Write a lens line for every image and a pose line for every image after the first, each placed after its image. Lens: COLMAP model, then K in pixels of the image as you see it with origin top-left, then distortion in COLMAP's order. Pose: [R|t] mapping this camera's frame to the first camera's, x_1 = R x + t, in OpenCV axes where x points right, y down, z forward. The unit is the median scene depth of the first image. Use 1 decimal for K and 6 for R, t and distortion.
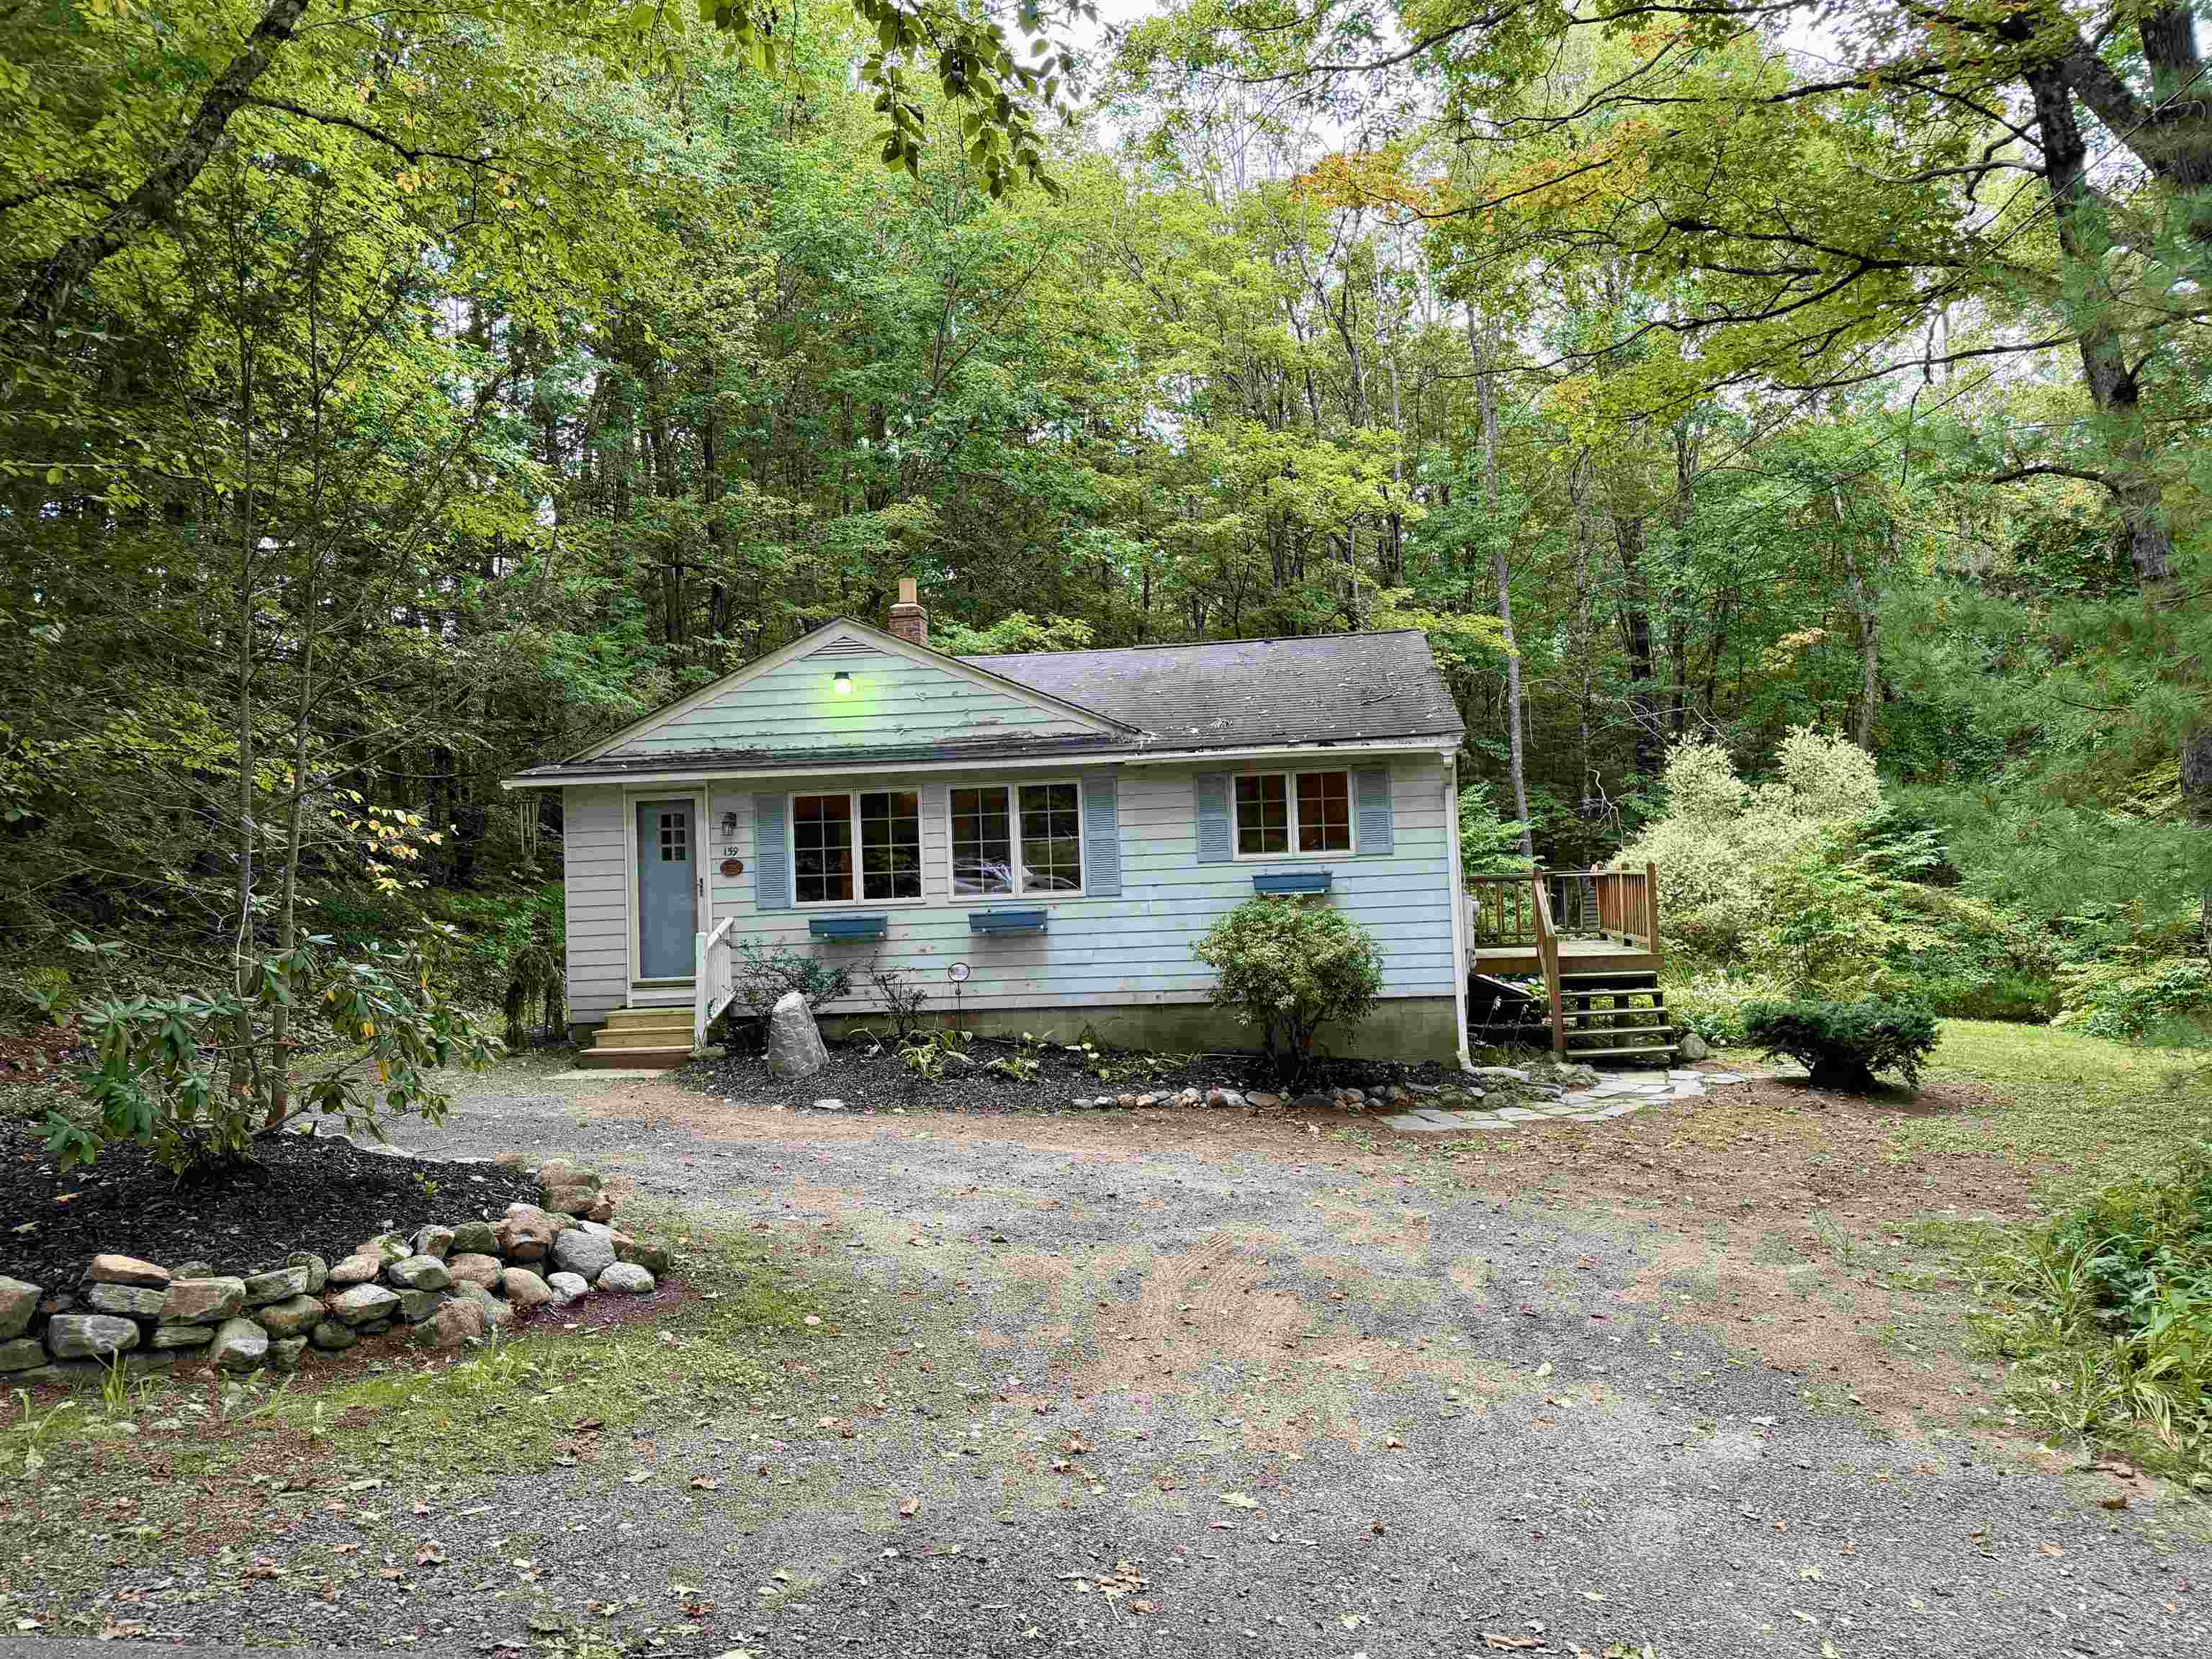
lens RADIAL K [[1548.0, 0, 1093.1], [0, 1548.0, 846.1], [0, 0, 1]] dist [0.127324, -0.167924]
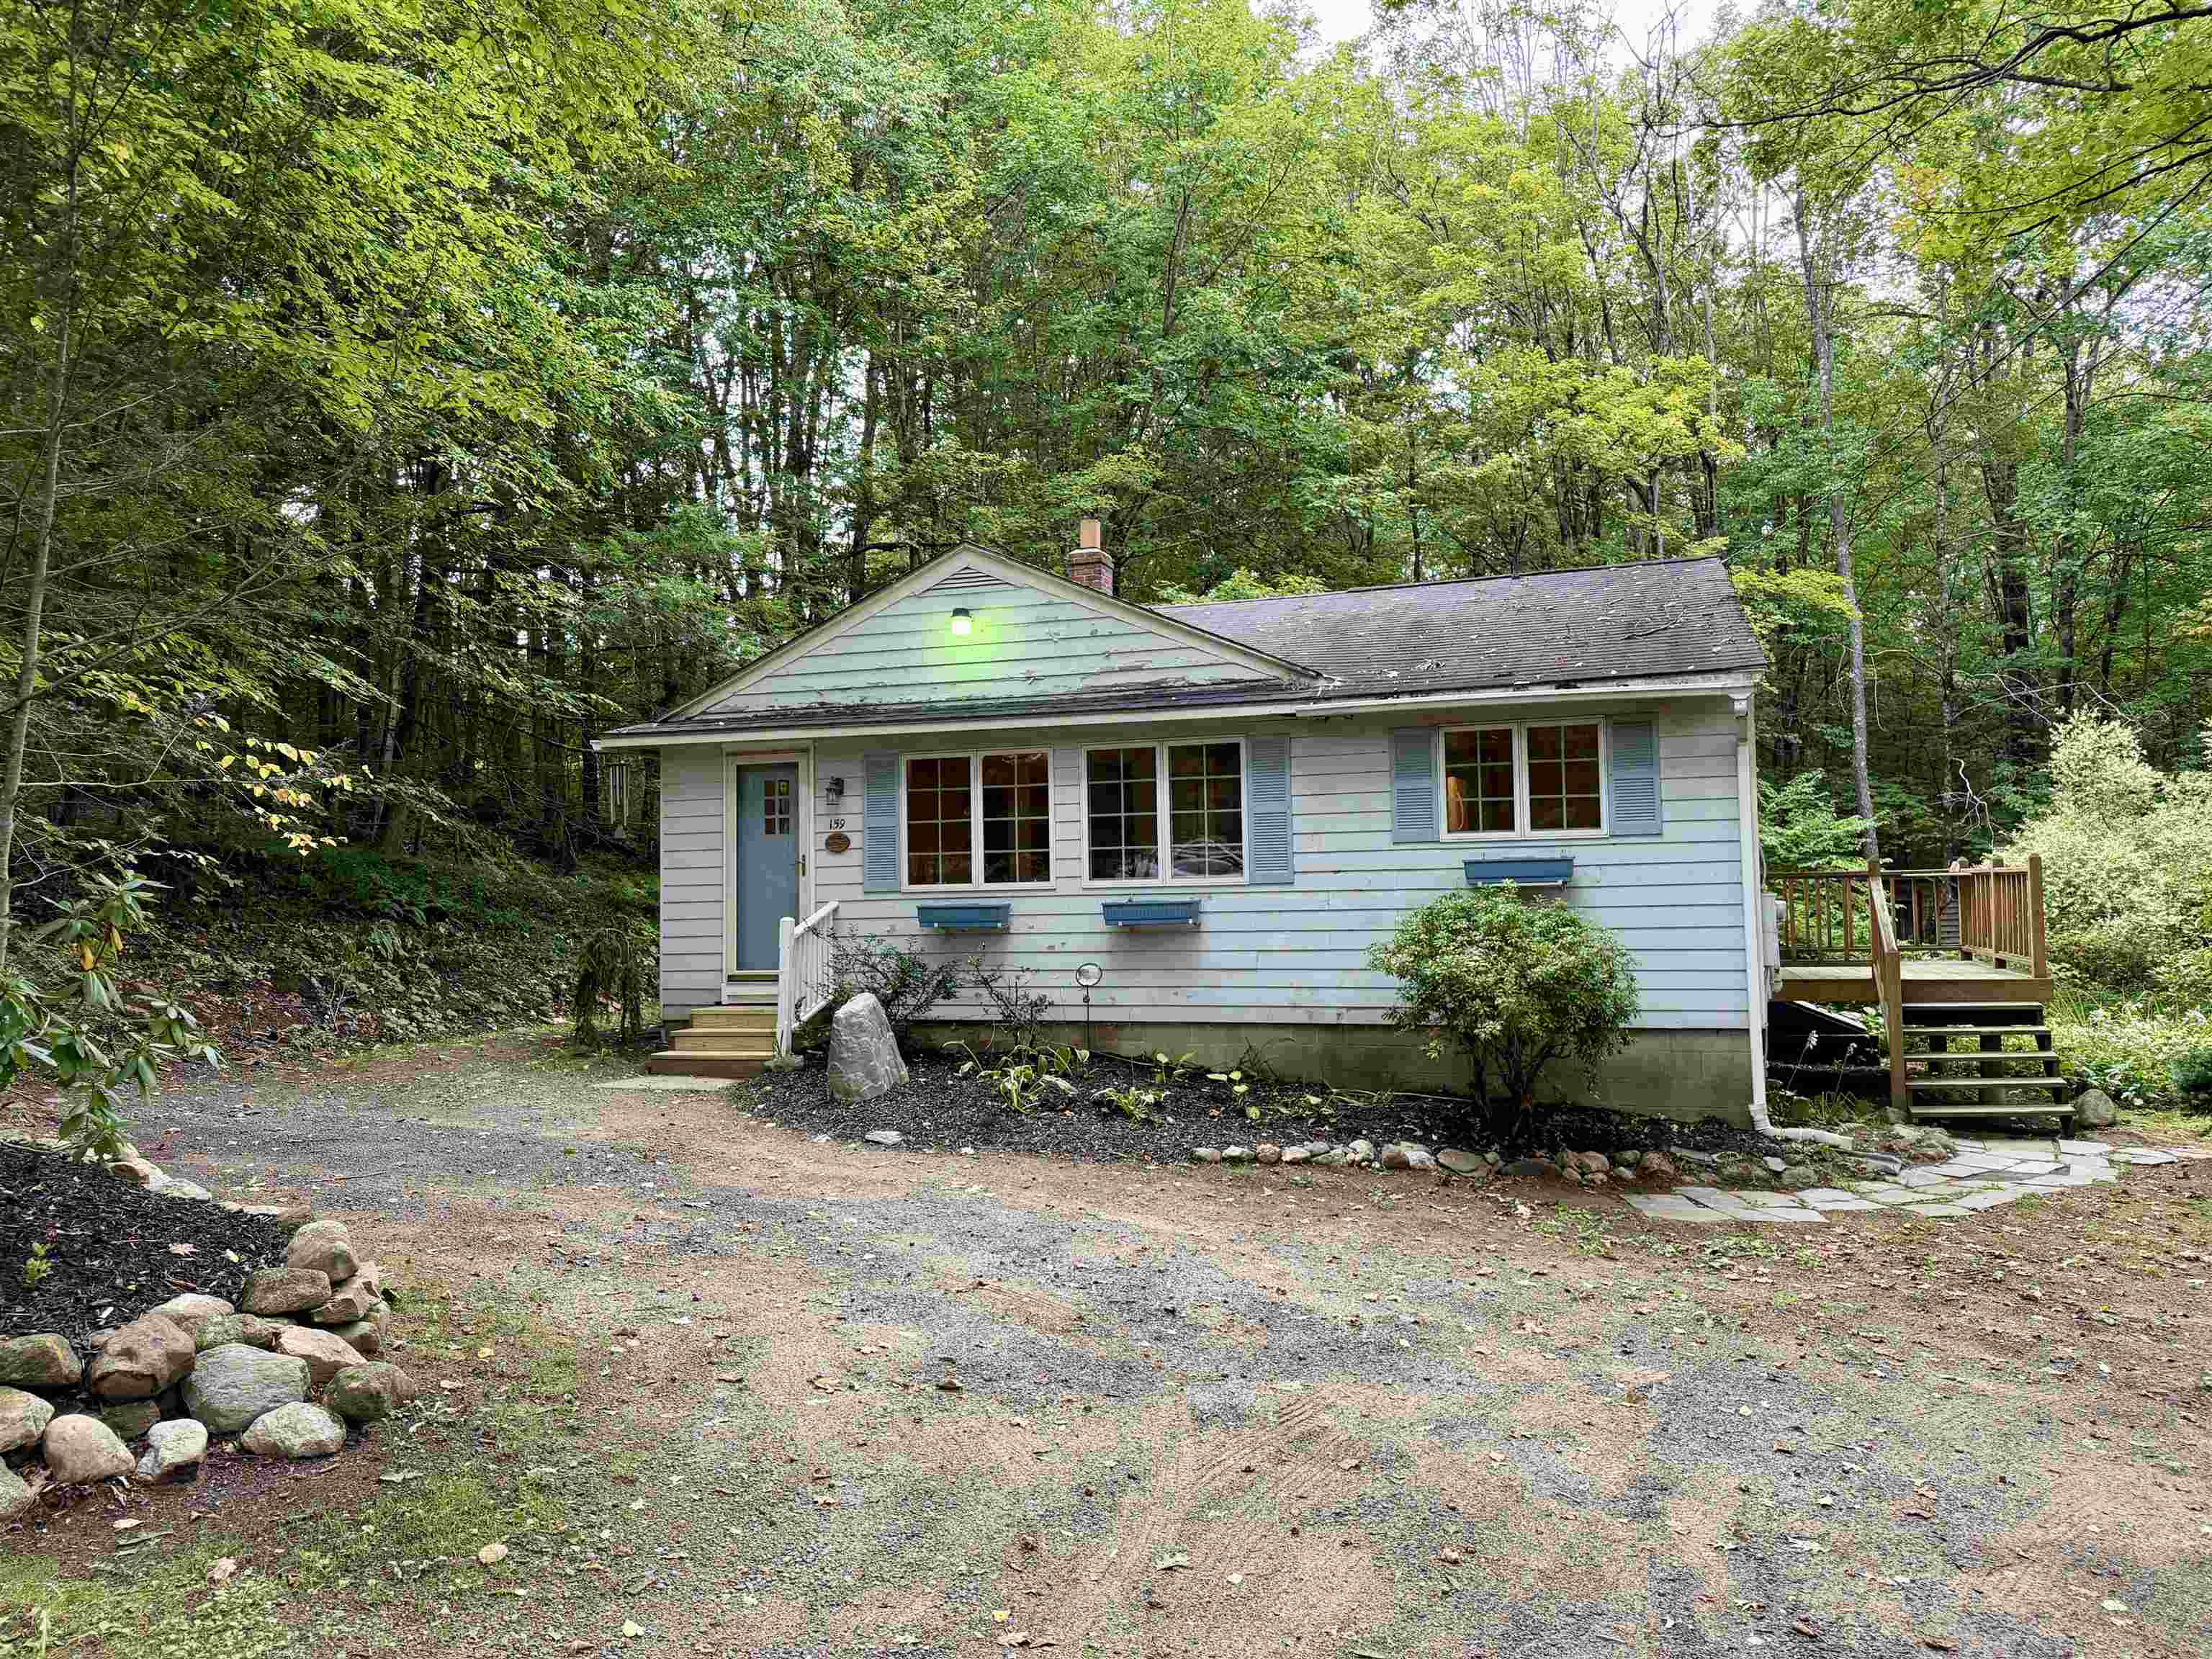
lens RADIAL K [[1627.3, 0, 1042.6], [0, 1627.3, 832.5], [0, 0, 1]] dist [0.091738, -0.139792]
pose [[0.980693, 0.013712, -0.195074, 0.052019], [-0.015087, 0.999871, -0.005563, 0.011828], [0.194973, 0.008399, 0.980773, 0.158454]]
